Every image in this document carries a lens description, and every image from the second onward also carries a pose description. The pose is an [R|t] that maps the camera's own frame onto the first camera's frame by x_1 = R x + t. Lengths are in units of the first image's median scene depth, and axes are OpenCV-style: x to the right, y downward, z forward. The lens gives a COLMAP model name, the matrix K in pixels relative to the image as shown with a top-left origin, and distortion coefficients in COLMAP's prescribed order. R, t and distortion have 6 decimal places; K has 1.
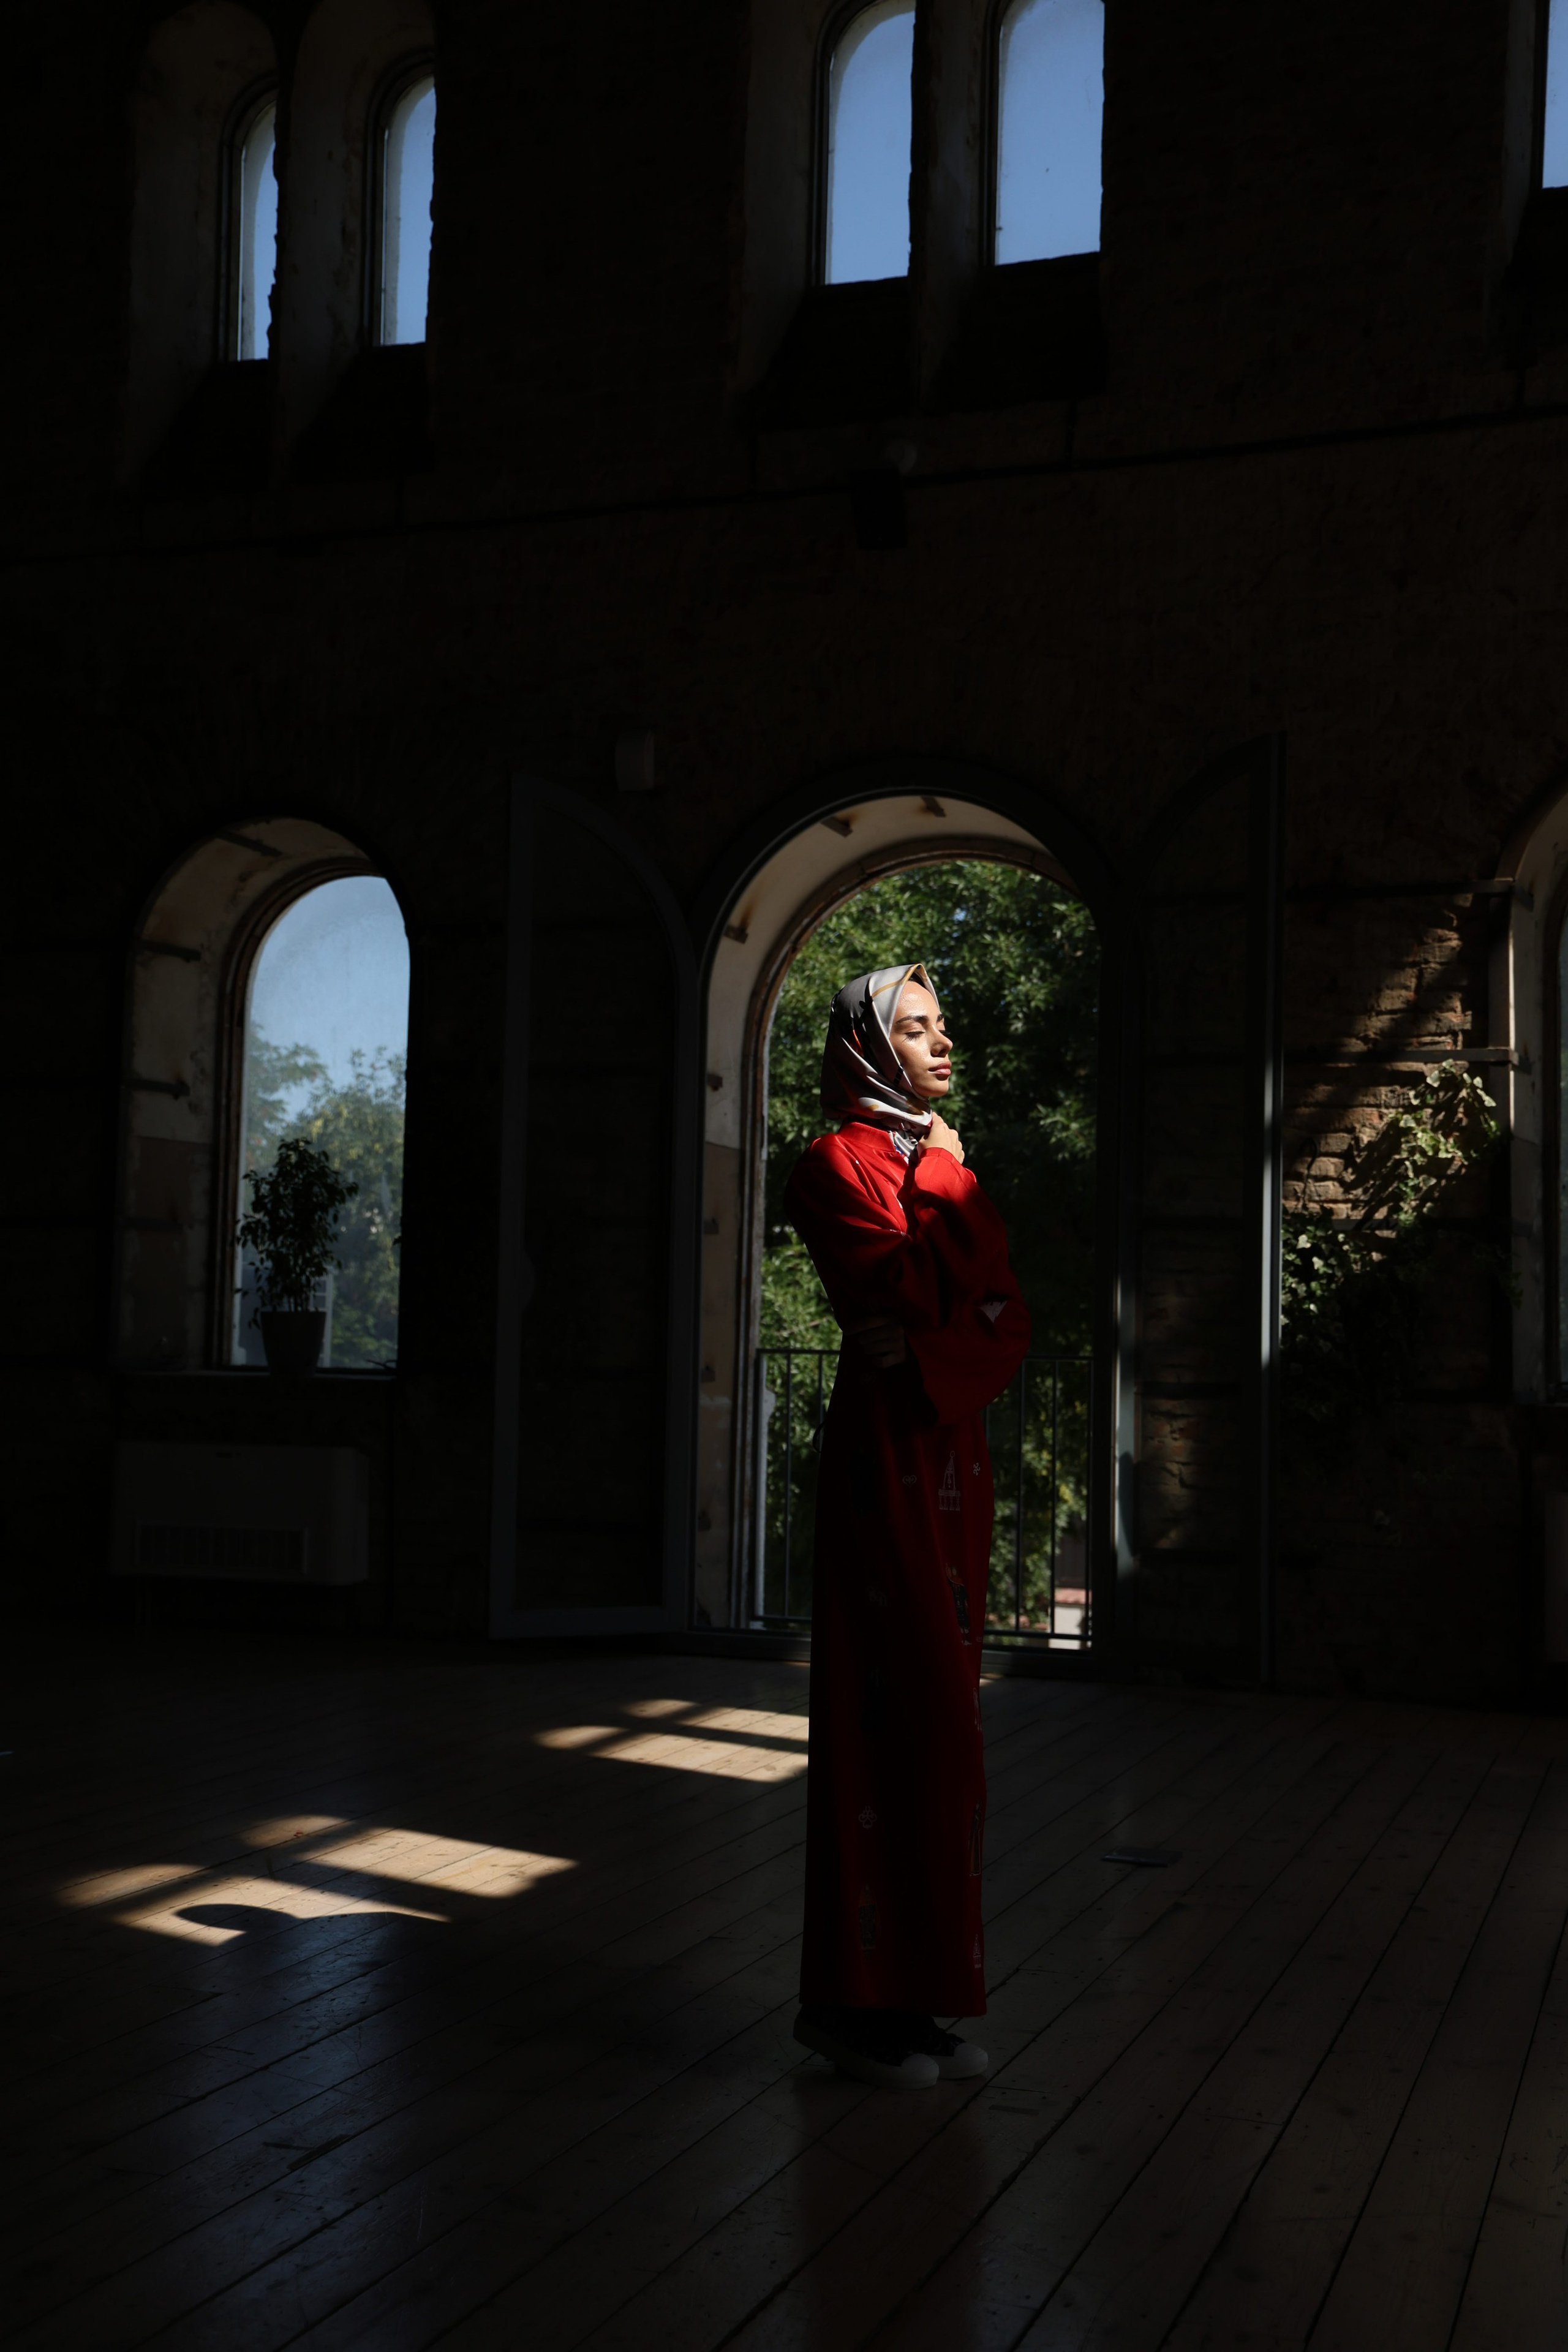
lens RADIAL K [[2790.4, 0, 809.2], [0, 2790.4, 1208.3], [0, 0, 1]] dist [0.194023, 0.000000]
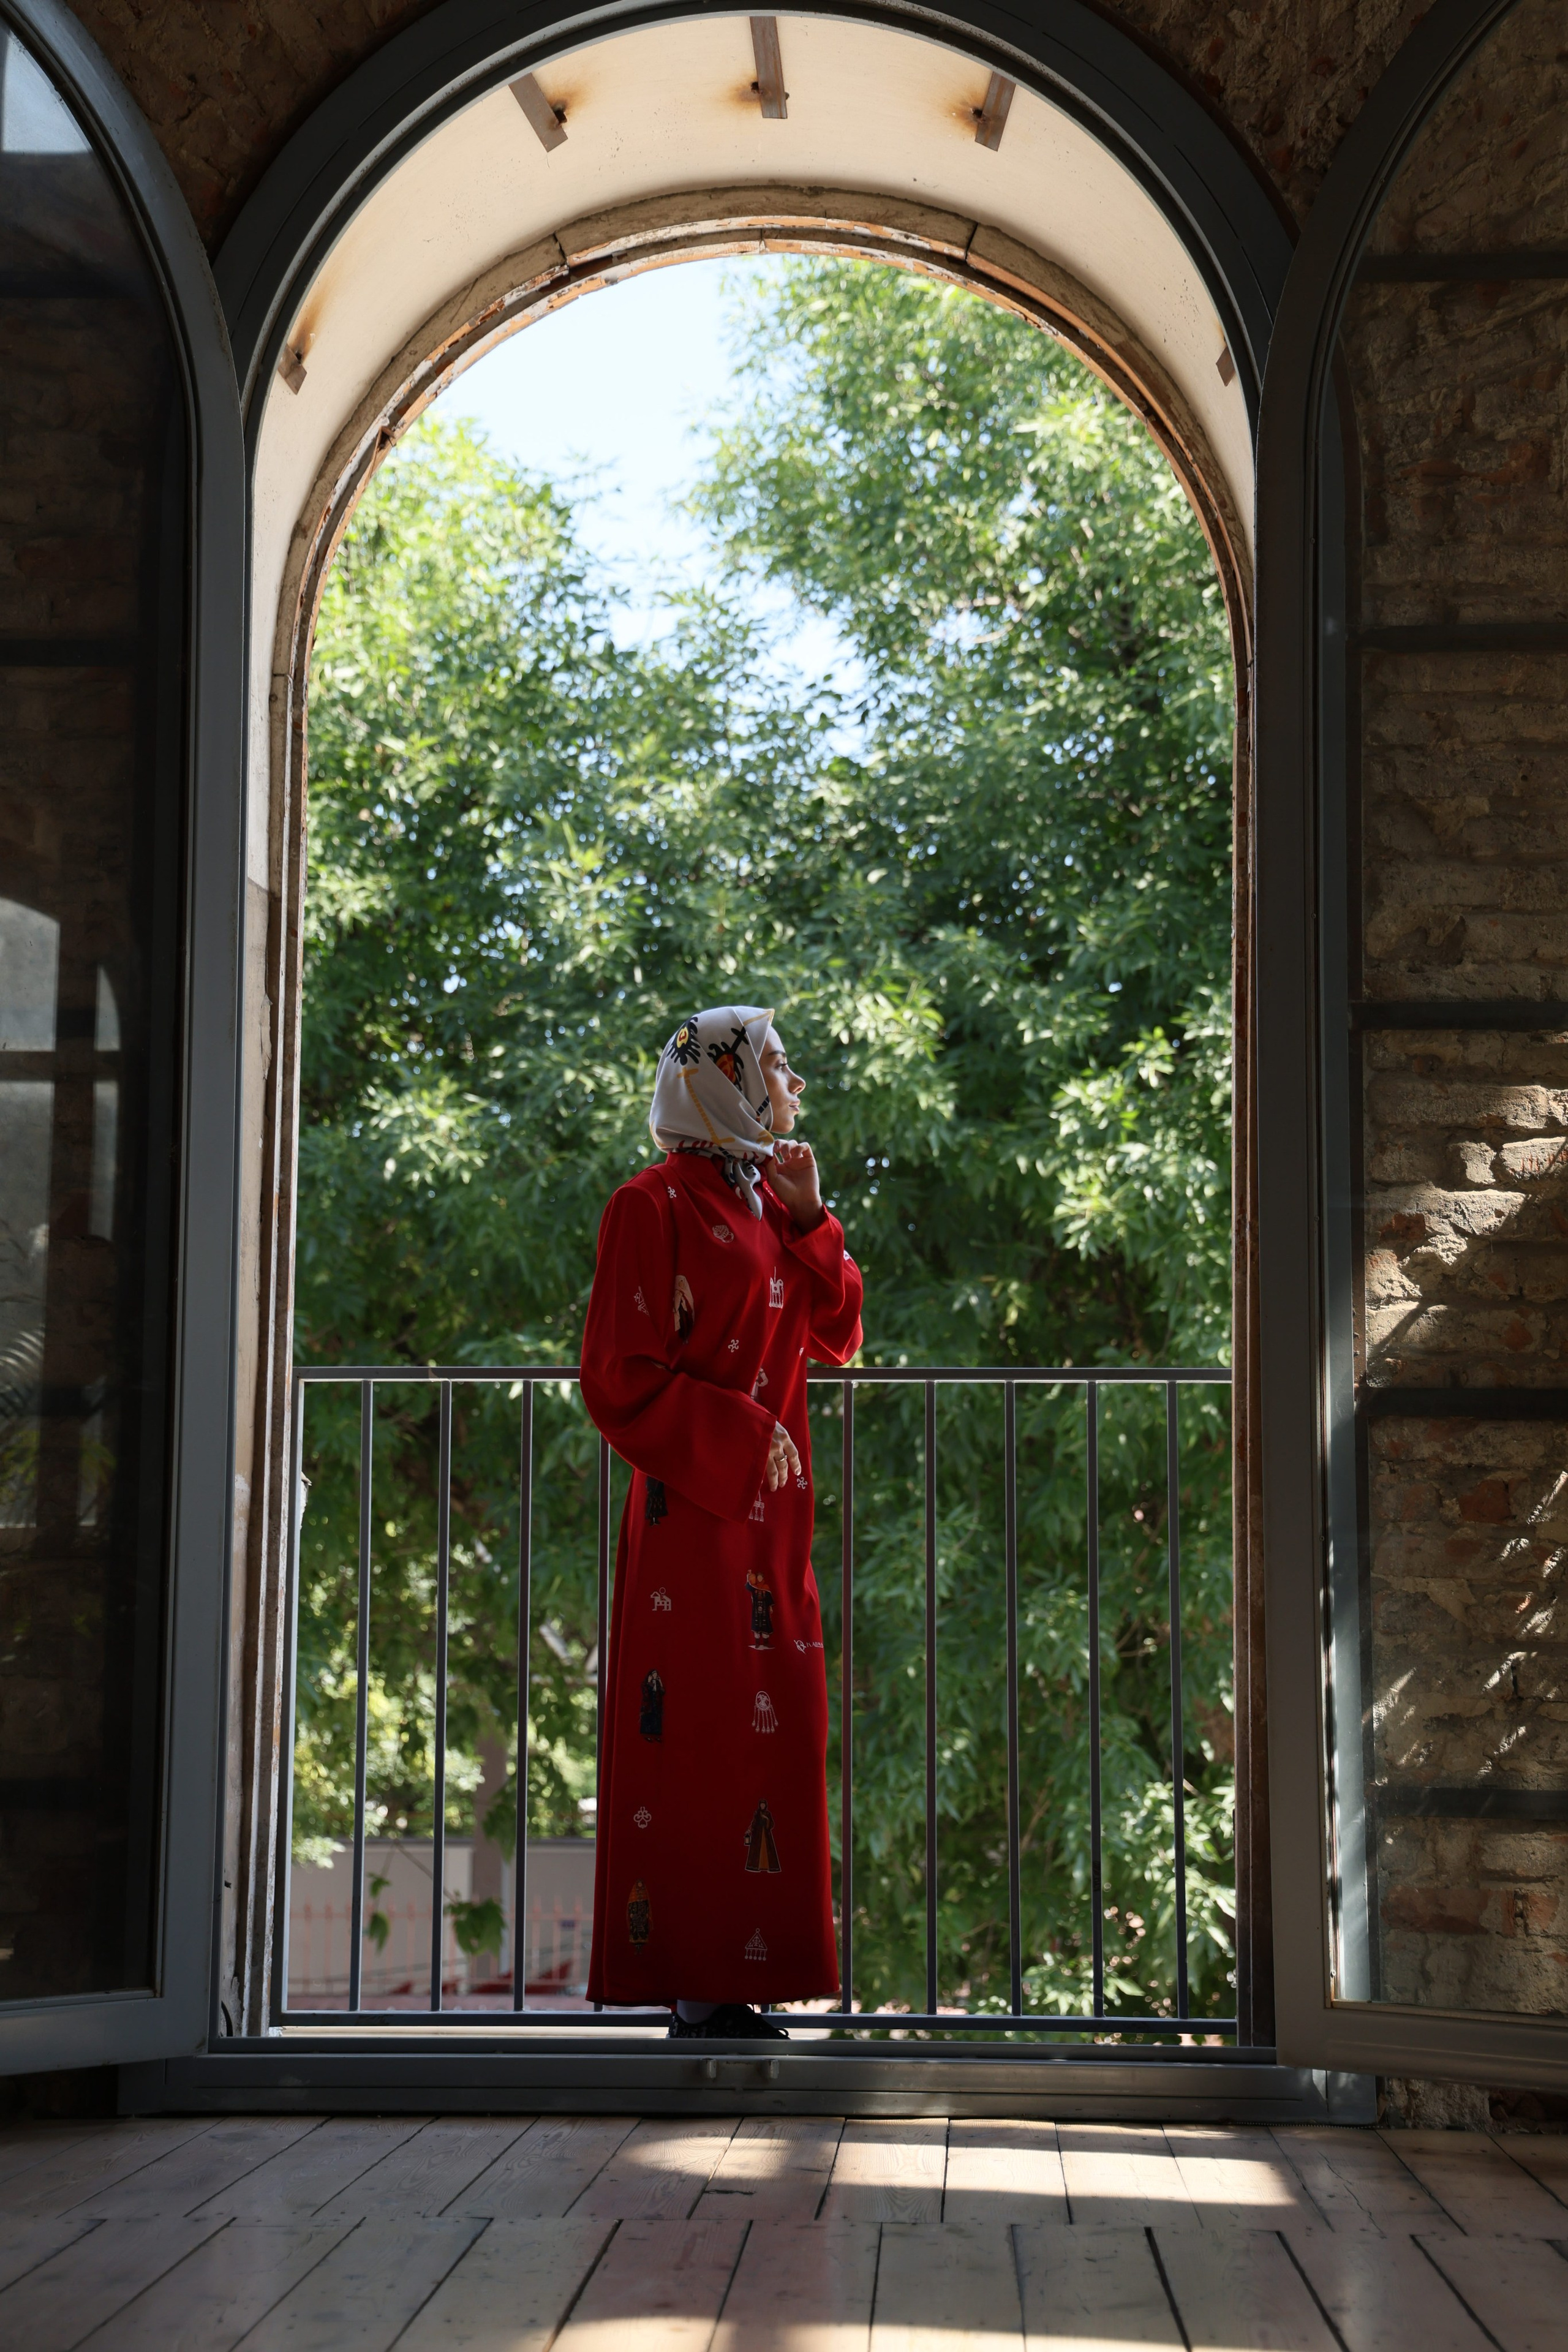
lens RADIAL K [[3923.2, 0, 795.4], [0, 3923.2, 1186.4], [0, 0, 1]] dist [0.325105, 0.000000]
pose [[0.953972, 0.019952, 0.299231, -0.129870], [0.000421, 0.997694, -0.067867, 0.065278], [-0.299895, 0.064869, 0.951764, 0.419657]]
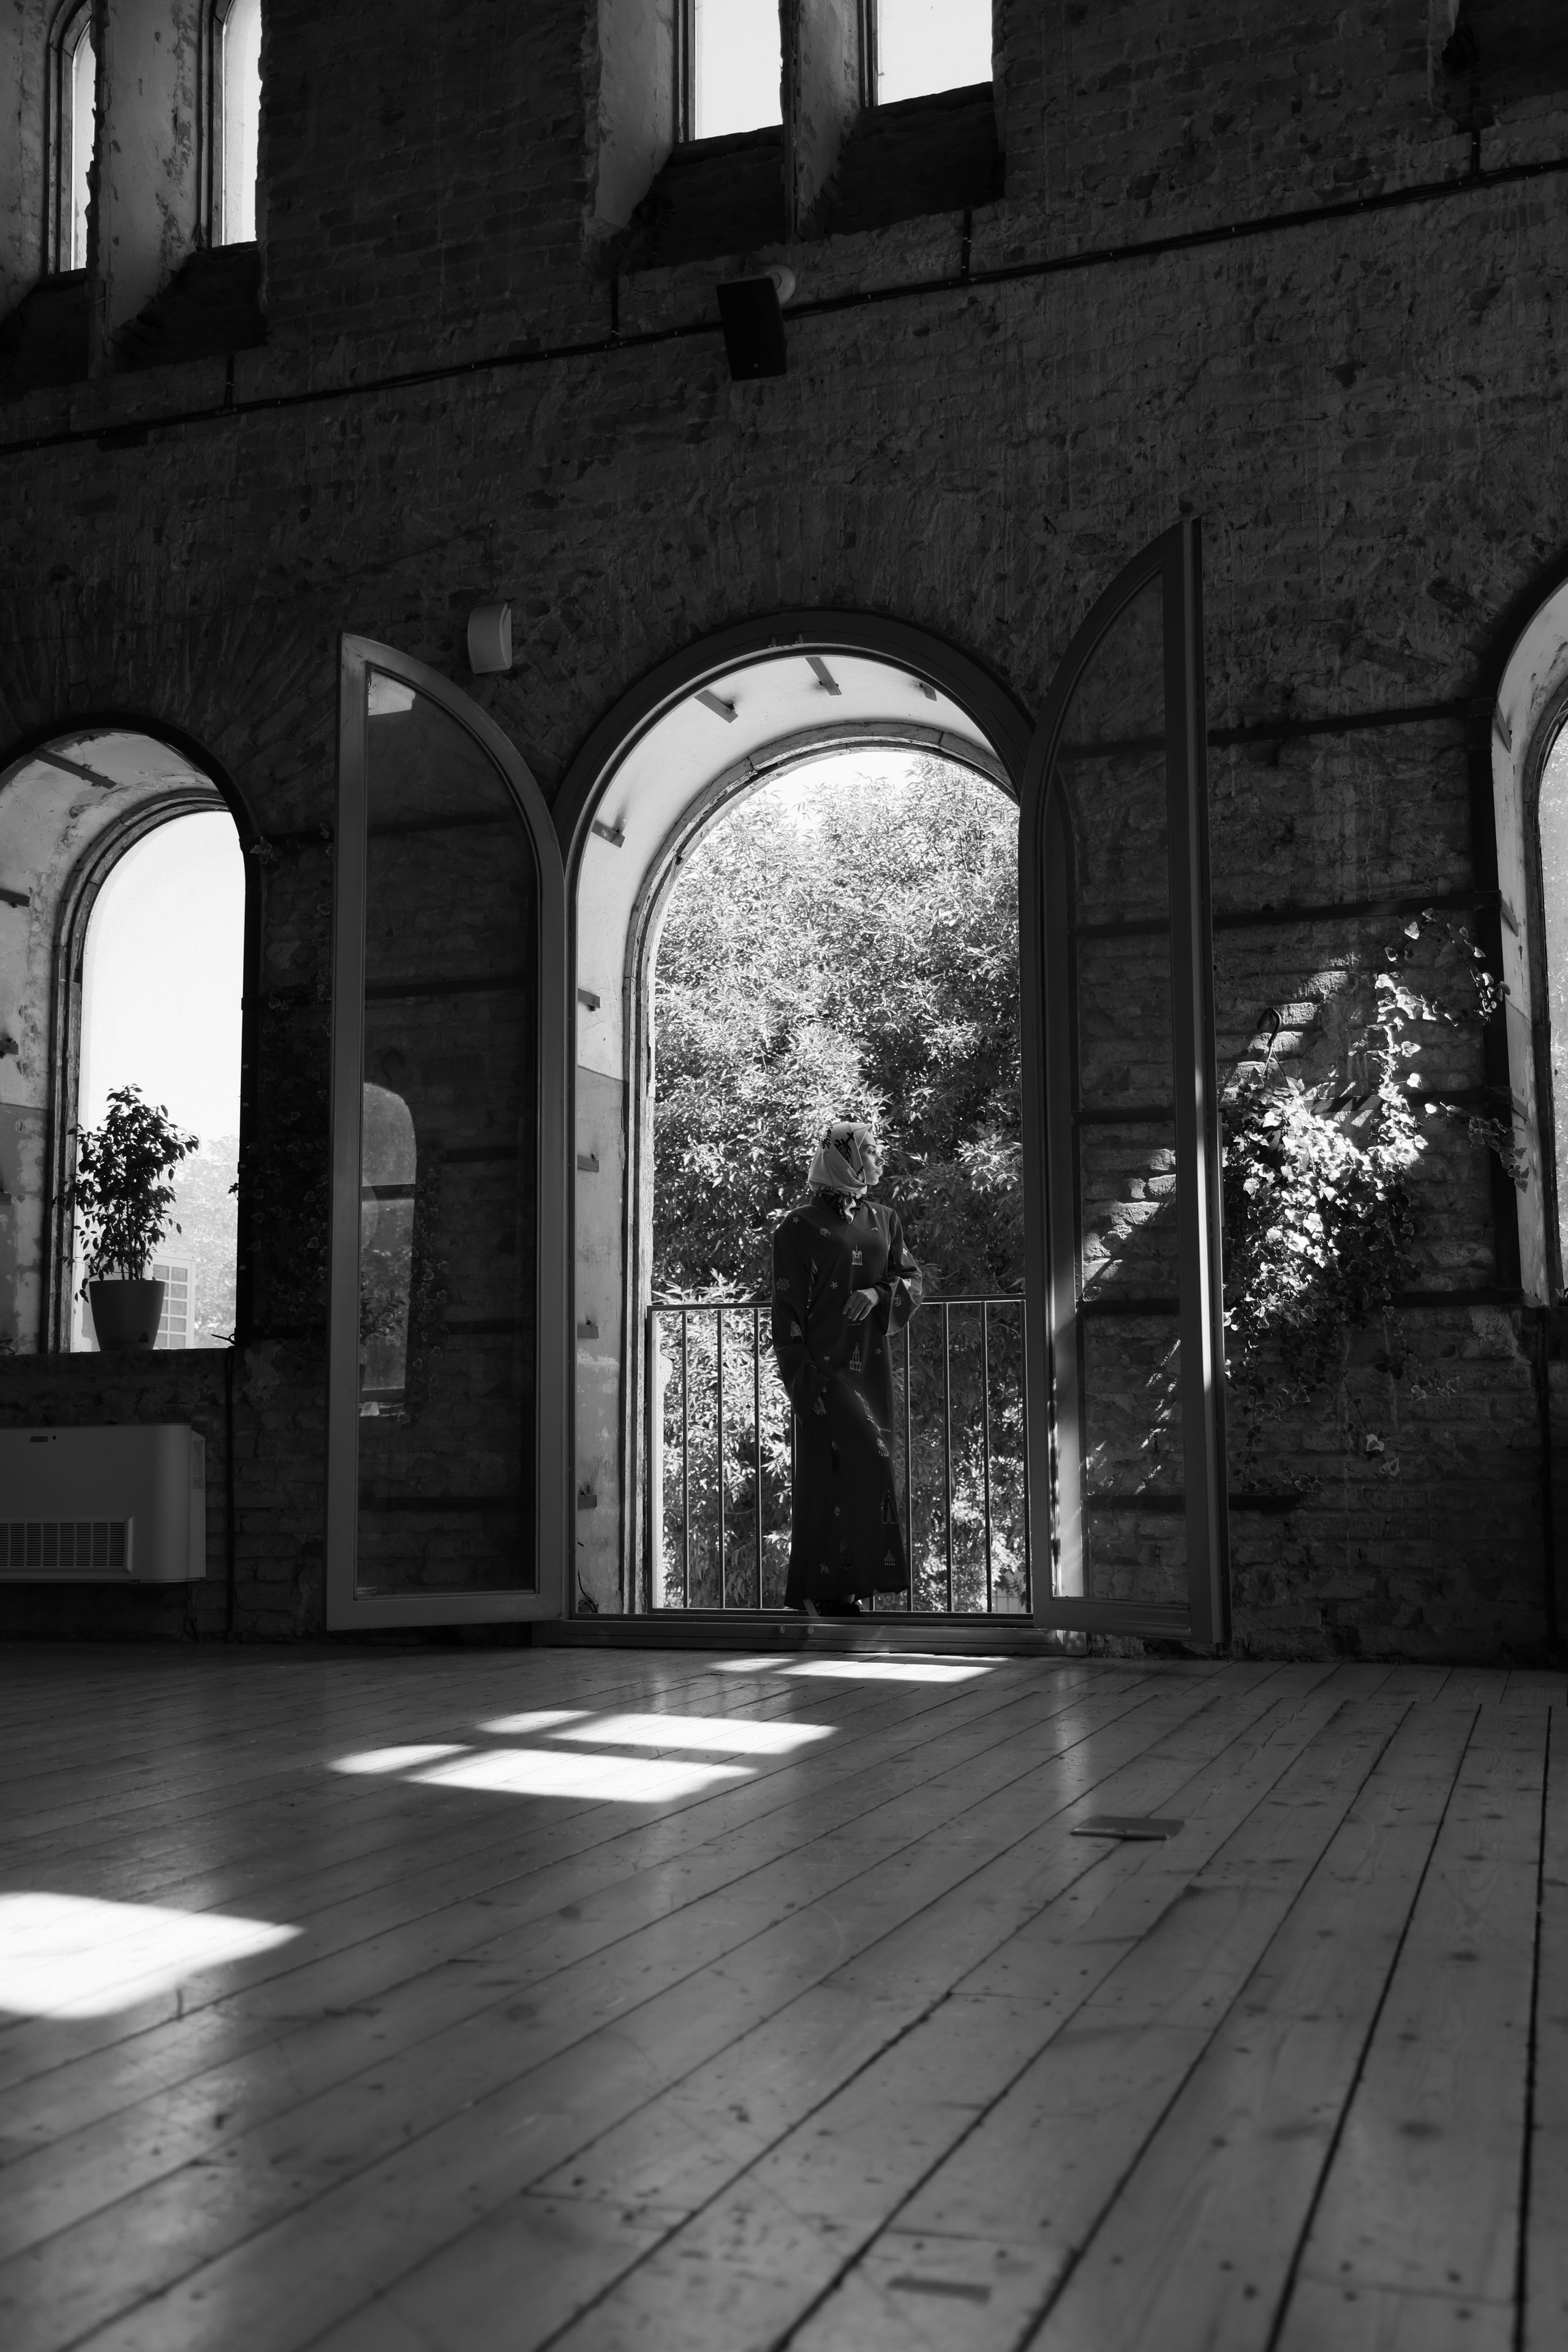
lens RADIAL K [[2414.2, 0, 806.3], [0, 2414.2, 1202.1], [0, 0, 1]] dist [0.116090, 0.000000]
pose [[0.999583, -0.026069, 0.012421, 0.023565], [0.026779, 0.997783, -0.060923, 0.067357], [-0.010806, 0.061230, 0.998065, 0.238644]]
